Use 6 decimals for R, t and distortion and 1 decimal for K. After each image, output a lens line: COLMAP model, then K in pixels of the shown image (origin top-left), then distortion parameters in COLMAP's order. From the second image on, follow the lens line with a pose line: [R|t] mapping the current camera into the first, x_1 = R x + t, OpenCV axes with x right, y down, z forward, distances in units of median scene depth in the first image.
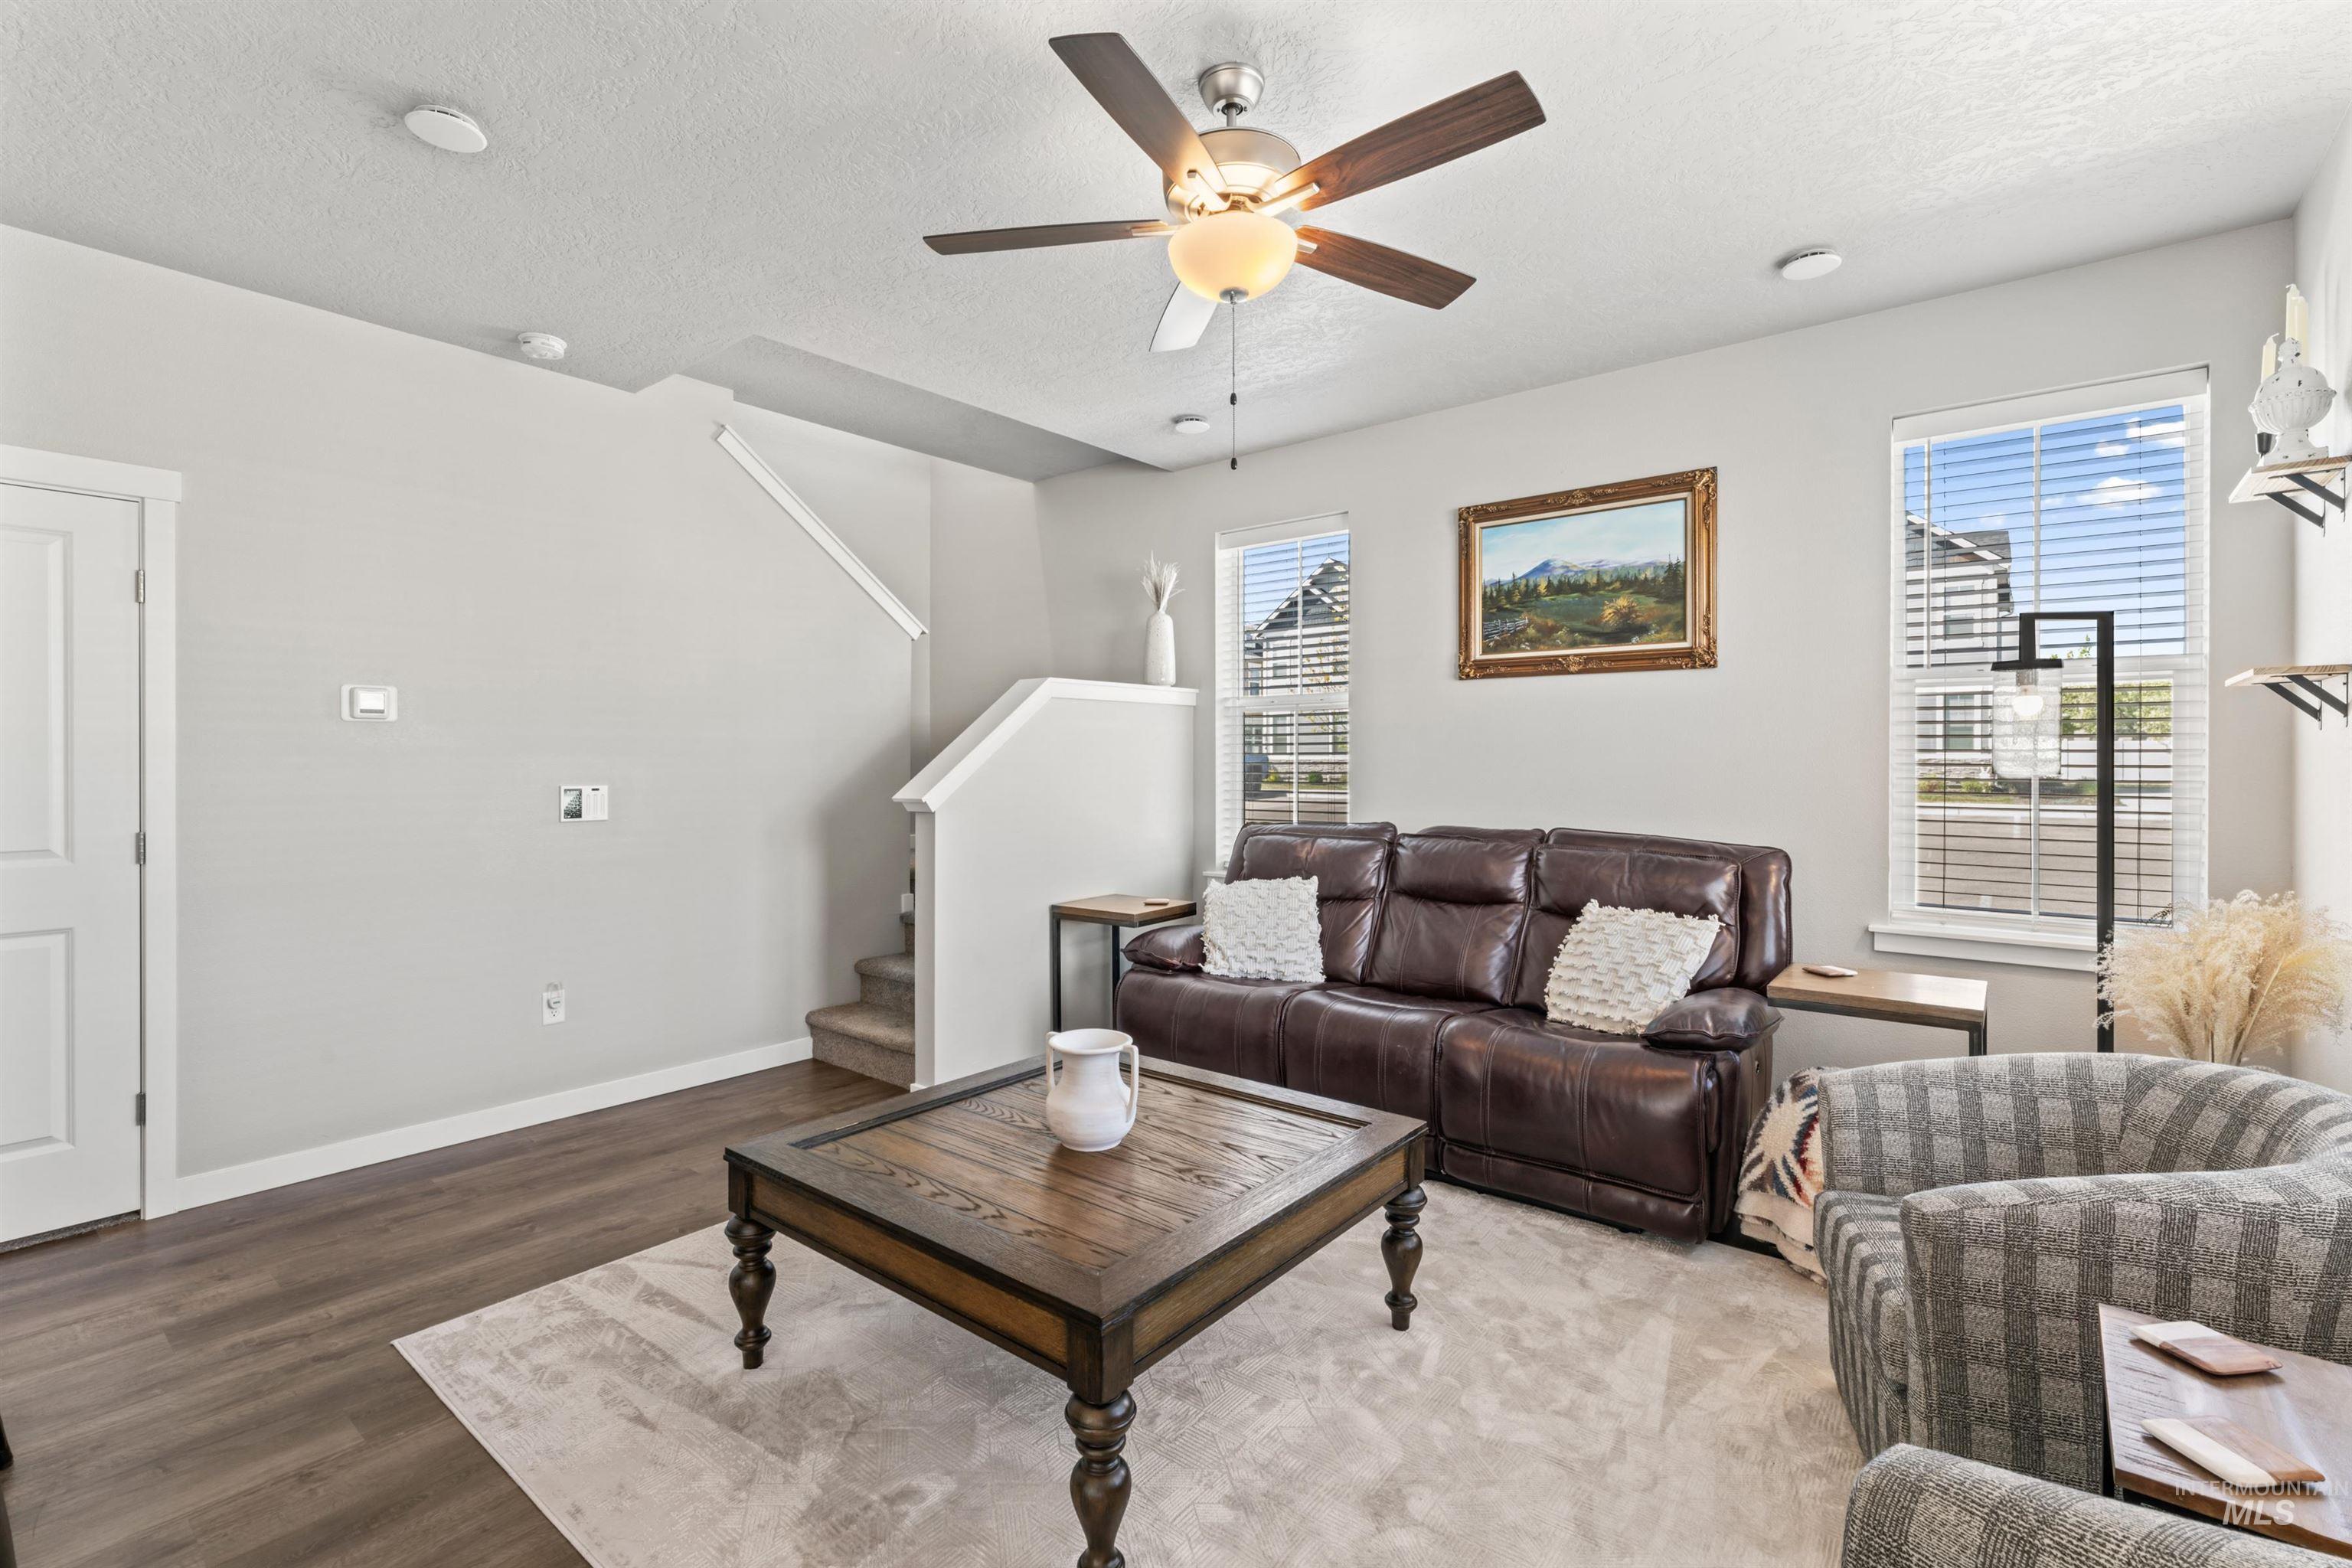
lens RADIAL K [[1042.7, 0, 1189.4], [0, 1042.7, 768.3], [0, 0, 1]] dist [-0.004095, -0.000293]
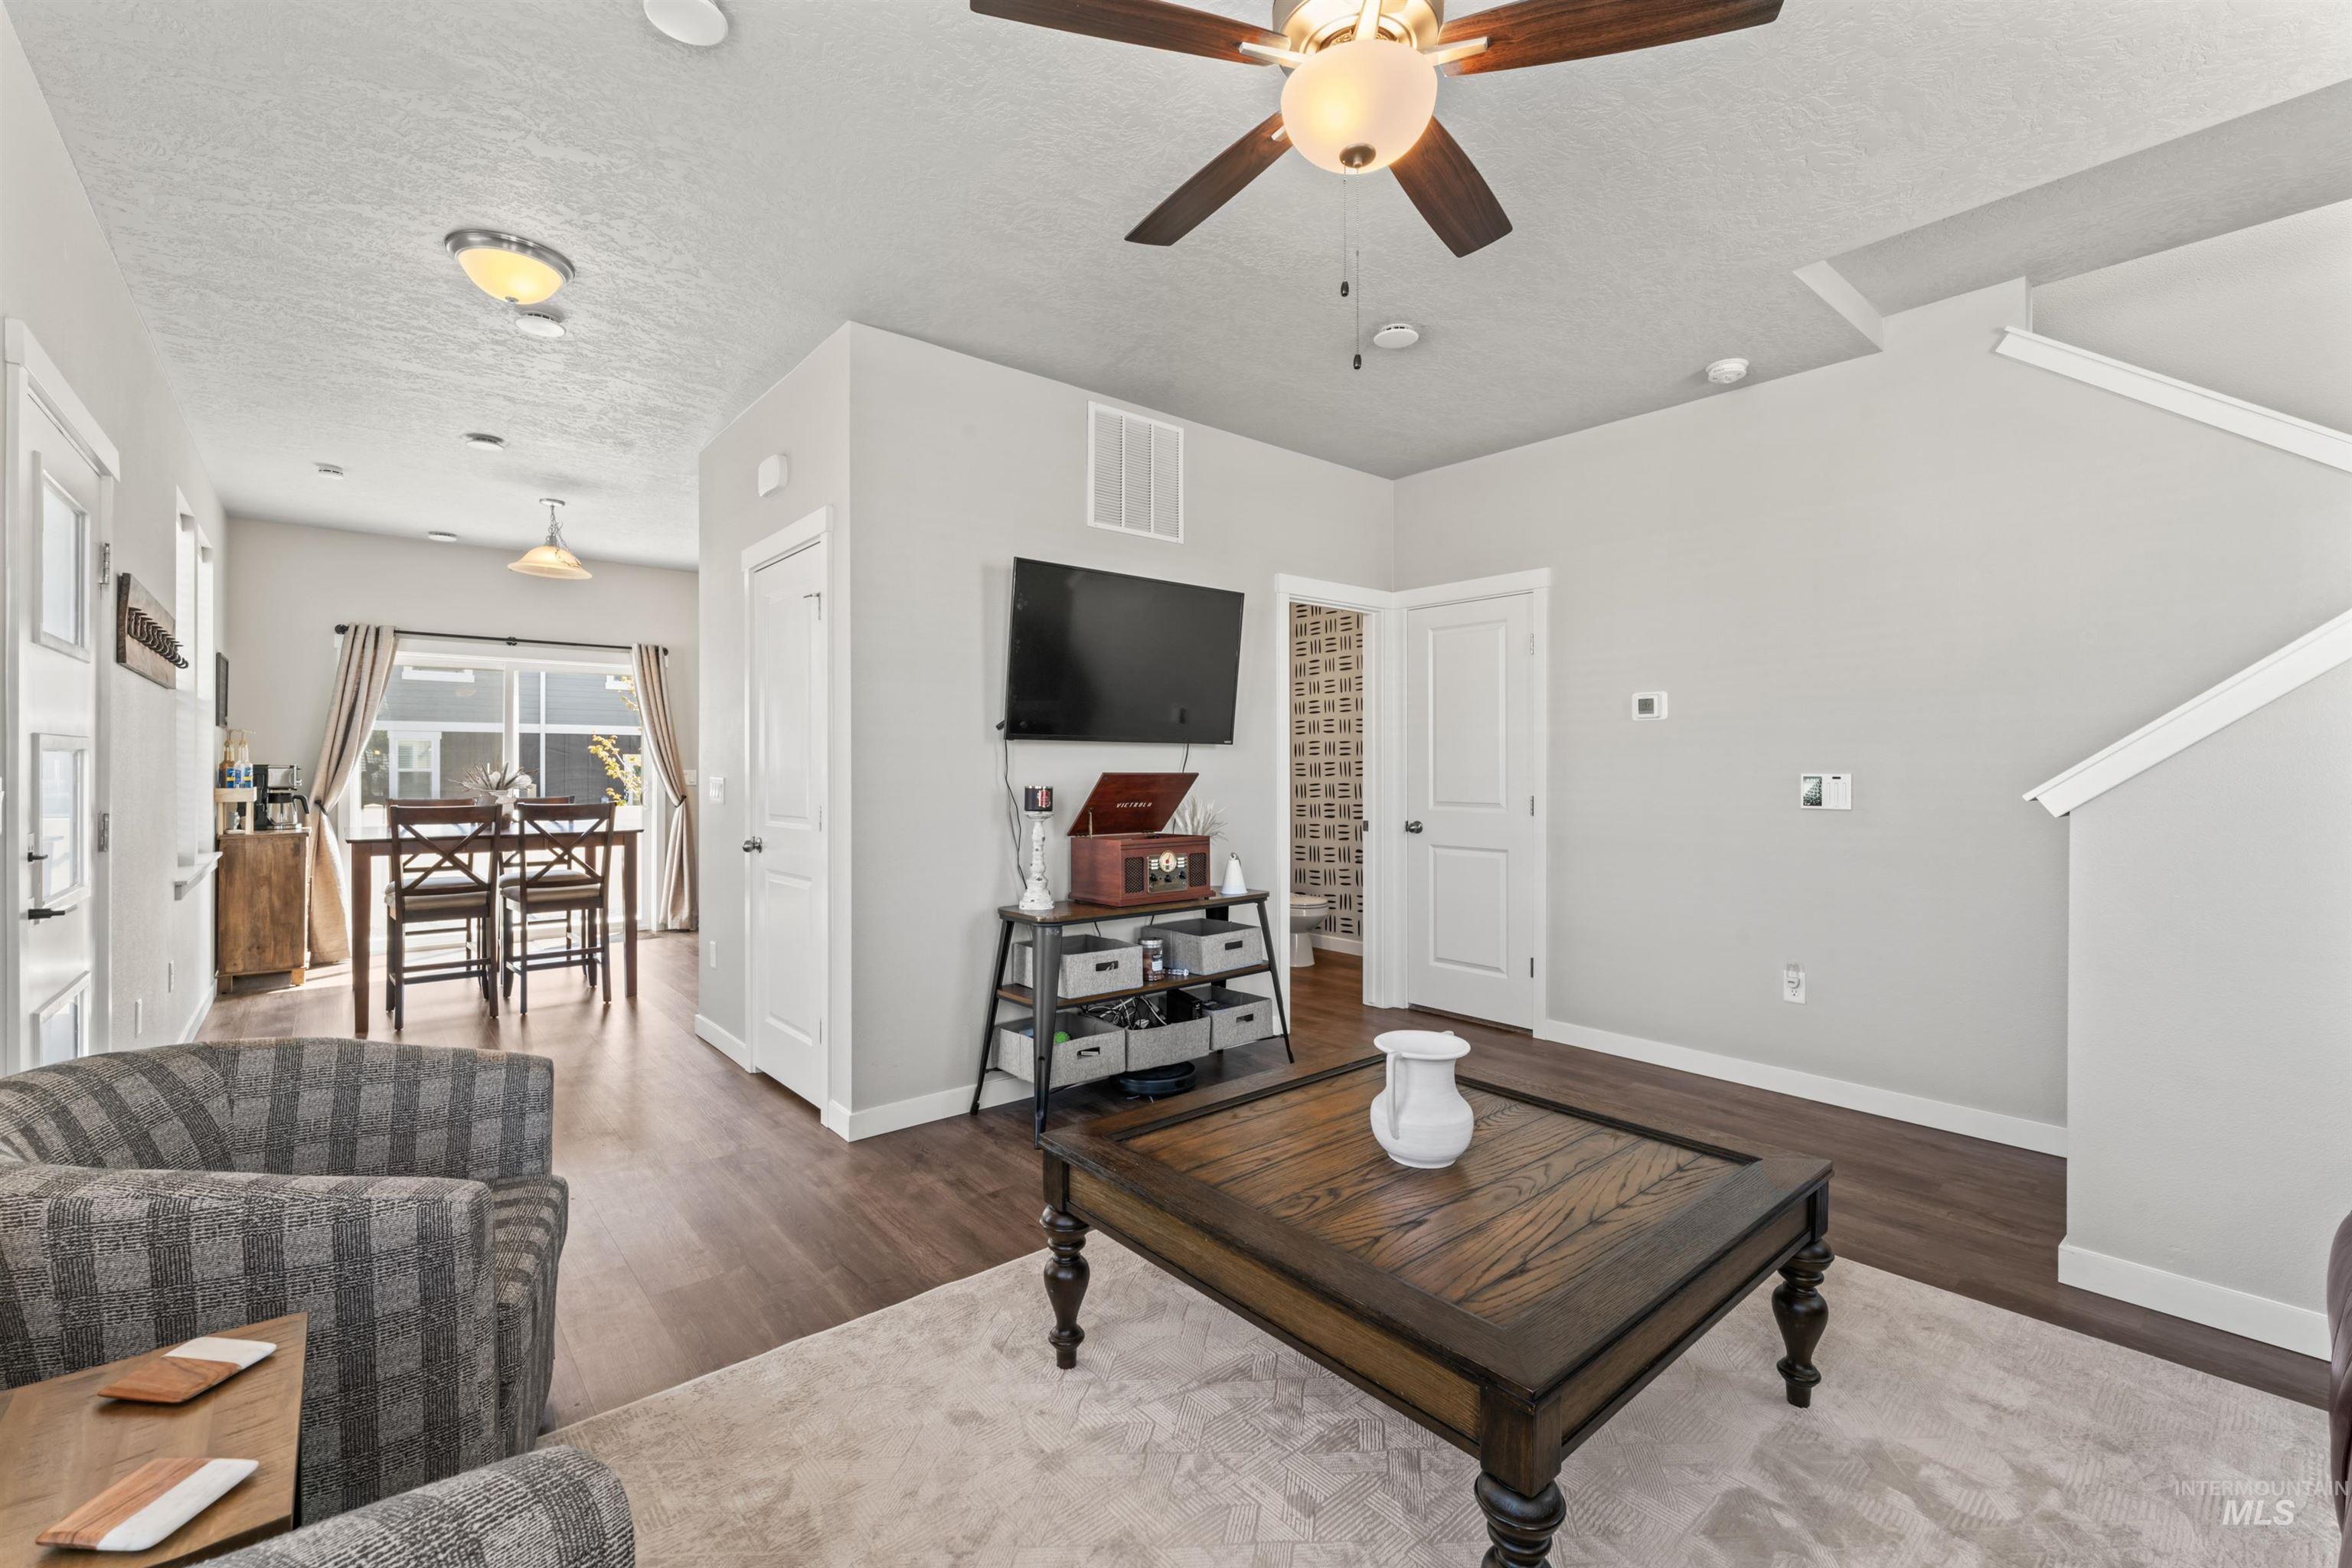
lens RADIAL K [[1013.5, 0, 1191.0], [0, 1013.5, 771.6], [0, 0, 1]] dist [-0.000492, -0.000612]
pose [[-0.190007, 0.002633, -0.981779, 0.538302], [-0.010820, 0.999930, 0.004776, 0.018284], [0.981723, 0.011531, -0.189965, 0.652429]]
